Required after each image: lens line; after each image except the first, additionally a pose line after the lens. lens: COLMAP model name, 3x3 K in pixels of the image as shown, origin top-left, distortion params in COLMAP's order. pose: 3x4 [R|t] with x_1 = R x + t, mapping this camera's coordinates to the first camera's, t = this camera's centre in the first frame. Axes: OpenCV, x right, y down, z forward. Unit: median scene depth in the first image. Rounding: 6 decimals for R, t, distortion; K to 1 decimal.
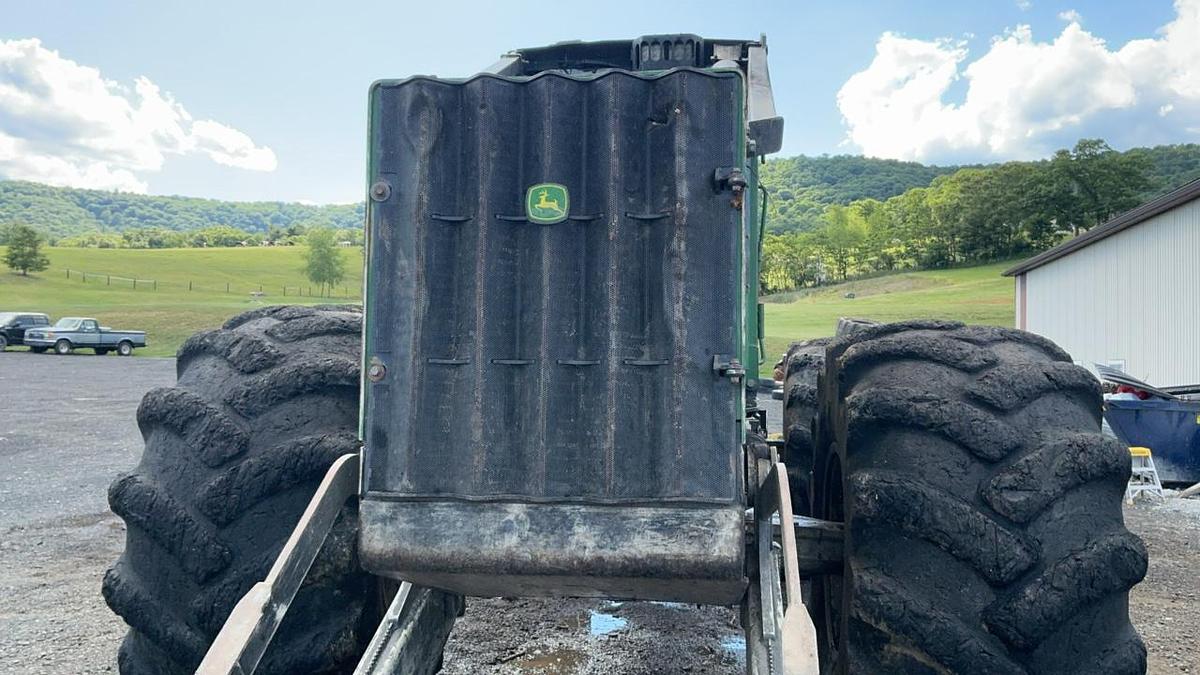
lens RADIAL K [[950.3, 0, 593.4], [0, 950.3, 337.4], [0, 0, 1]] dist [0.110087, -0.201163]
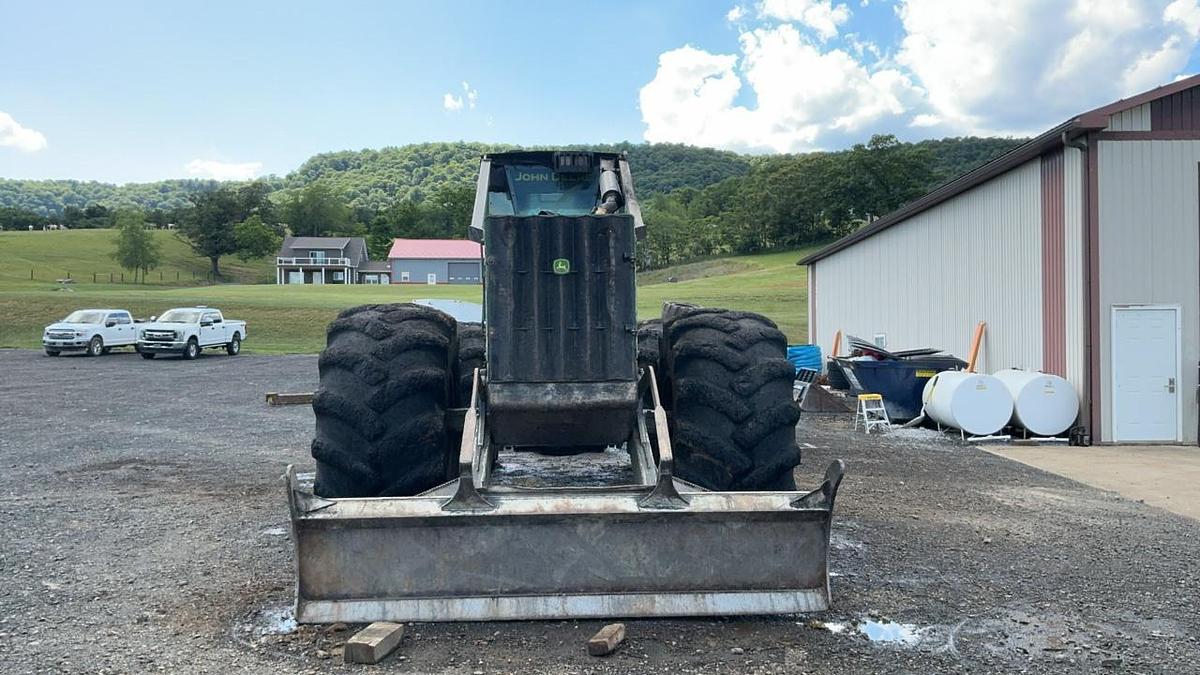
lens RADIAL K [[950.3, 0, 593.4], [0, 950.3, 337.4], [0, 0, 1]] dist [0.110087, -0.201163]
pose [[0.984020, -0.016757, 0.177270, -0.290322], [0.013742, 0.999740, 0.018221, 0.003393], [-0.177529, -0.015494, 0.983994, -1.065396]]
